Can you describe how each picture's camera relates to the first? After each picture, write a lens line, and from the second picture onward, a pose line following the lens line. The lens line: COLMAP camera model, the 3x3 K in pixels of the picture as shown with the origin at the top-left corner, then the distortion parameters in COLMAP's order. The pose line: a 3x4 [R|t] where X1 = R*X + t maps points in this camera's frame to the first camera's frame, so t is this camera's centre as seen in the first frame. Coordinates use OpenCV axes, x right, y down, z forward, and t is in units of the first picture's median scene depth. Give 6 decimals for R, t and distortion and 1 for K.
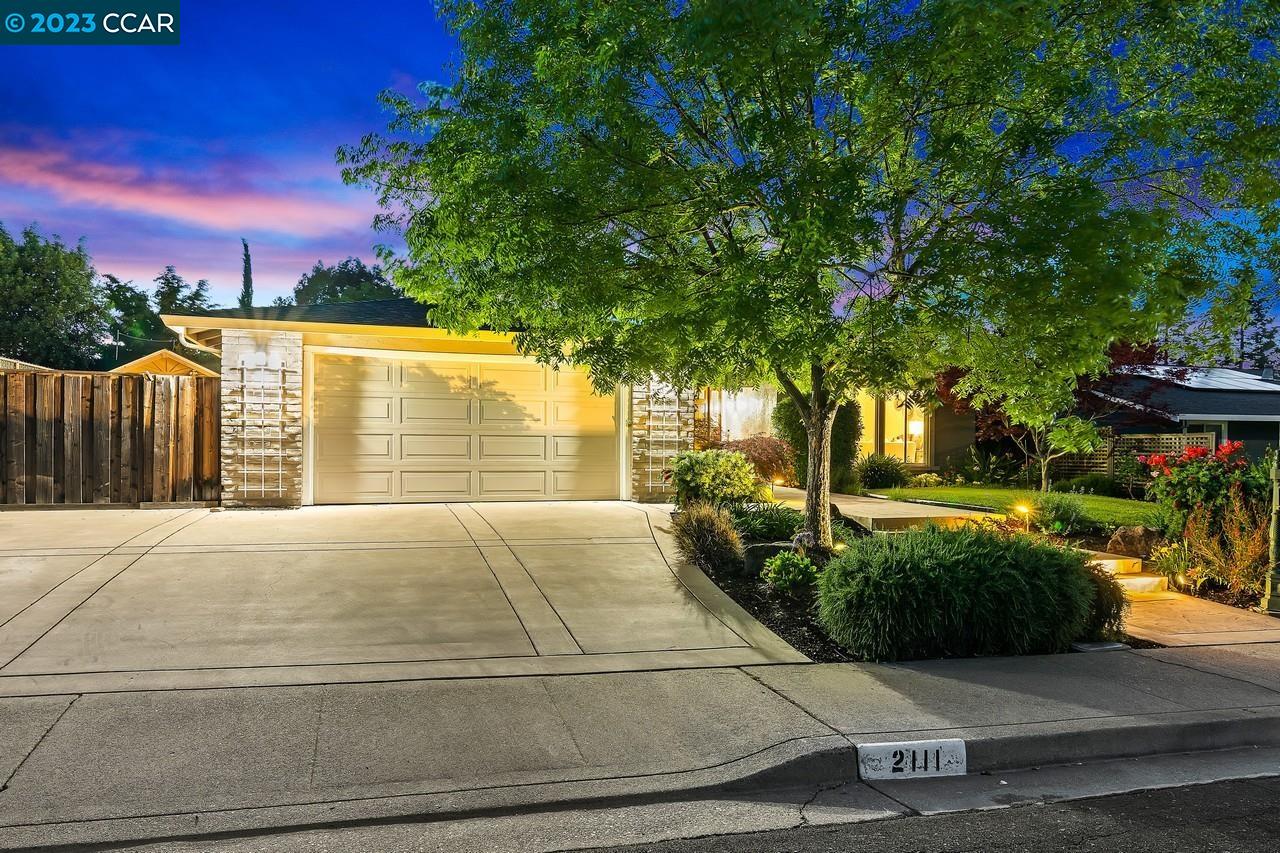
lens RADIAL K [[778.6, 0, 604.7], [0, 778.6, 436.8], [0, 0, 1]] dist [-0.003710, 0.001813]
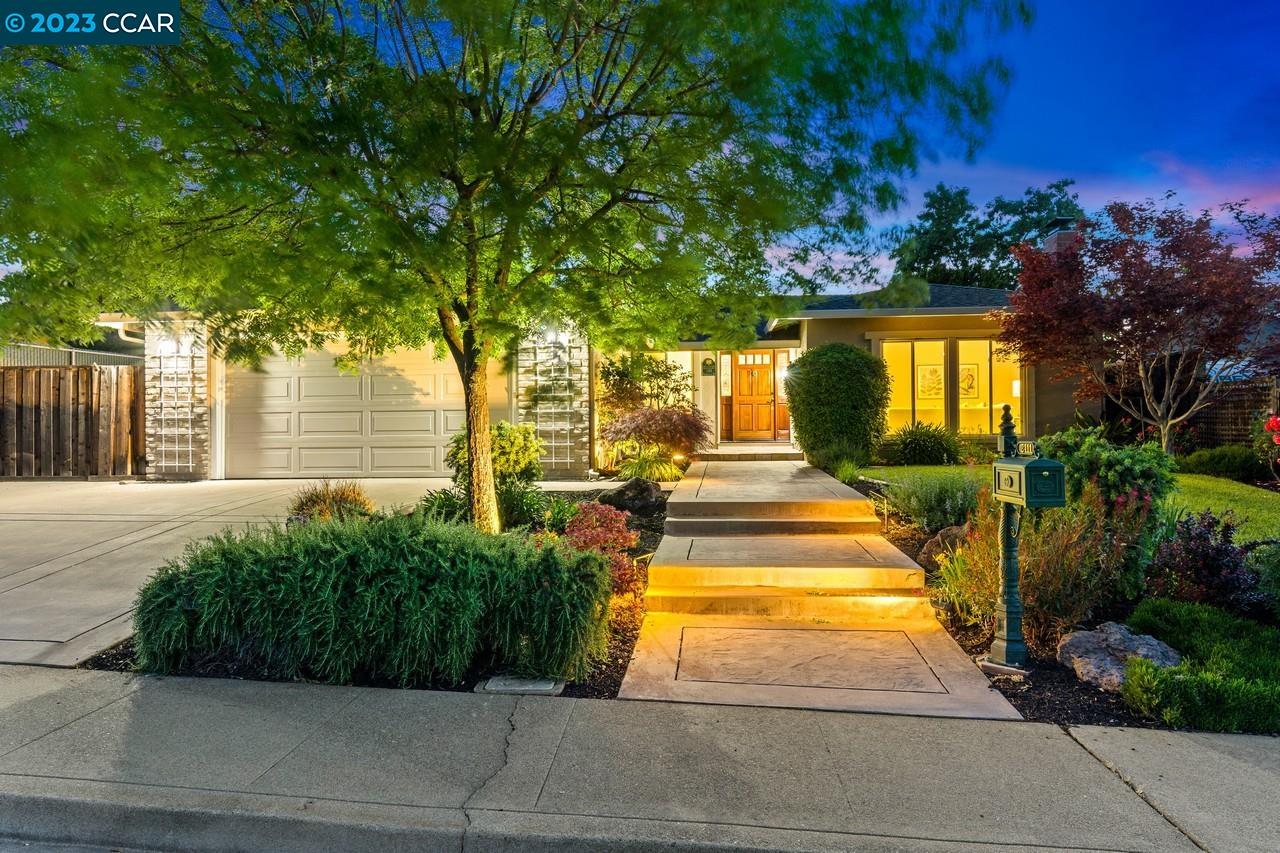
lens RADIAL K [[778.6, 0, 642.9], [0, 778.6, 426.5], [0, 0, 1]] dist [-0.003710, 0.001813]
pose [[0.926625, -0.015961, -0.375647, 0.593695], [0.022488, 0.999663, 0.012998, 0.013888], [0.375313, -0.020492, 0.926672, 0.223683]]
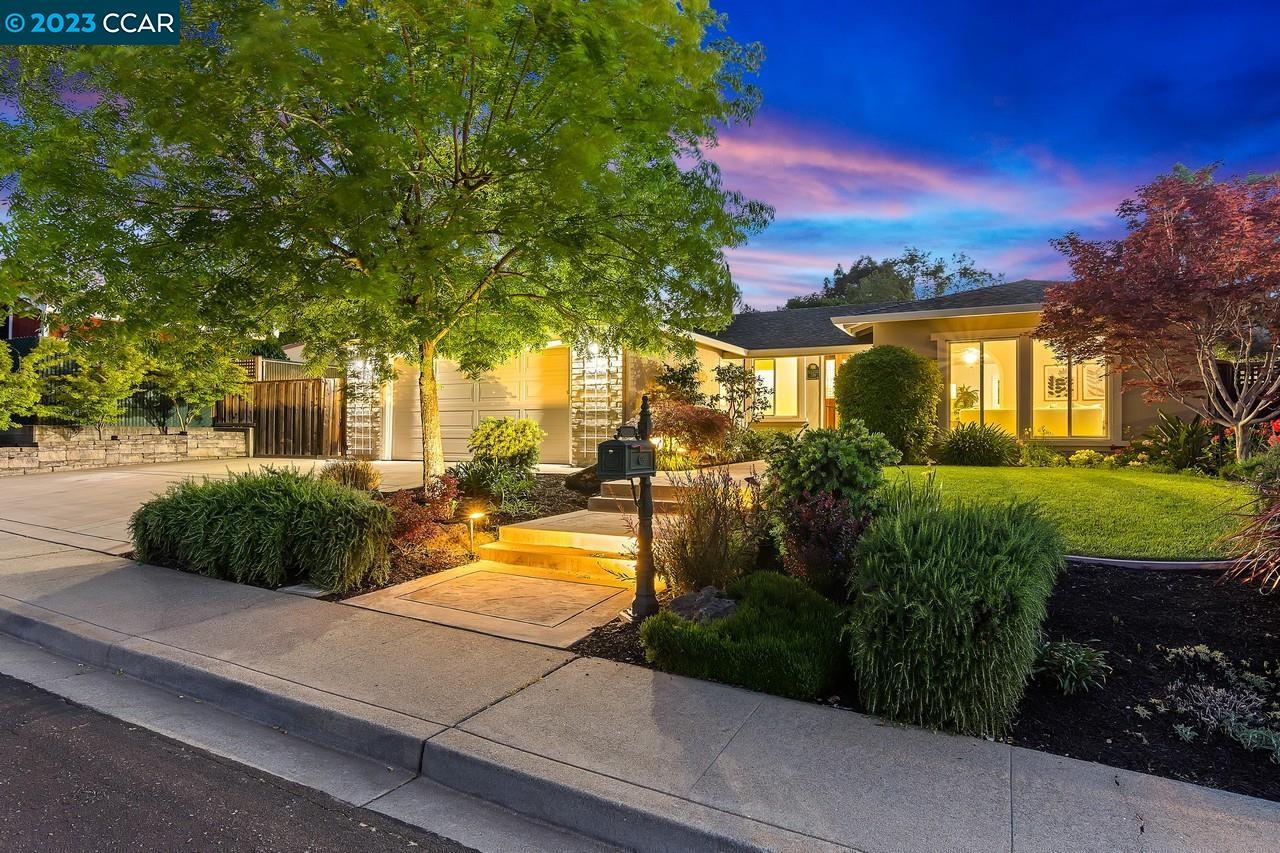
lens RADIAL K [[719.5, 0, 643.2], [0, 719.5, 426.8], [0, 0, 1]] dist [-0.004288, 0.000450]
pose [[0.716353, -0.010893, -0.697653, 0.959054], [0.014464, 0.999895, -0.000760, 0.033115], [0.697588, -0.009547, 0.716436, 0.365924]]
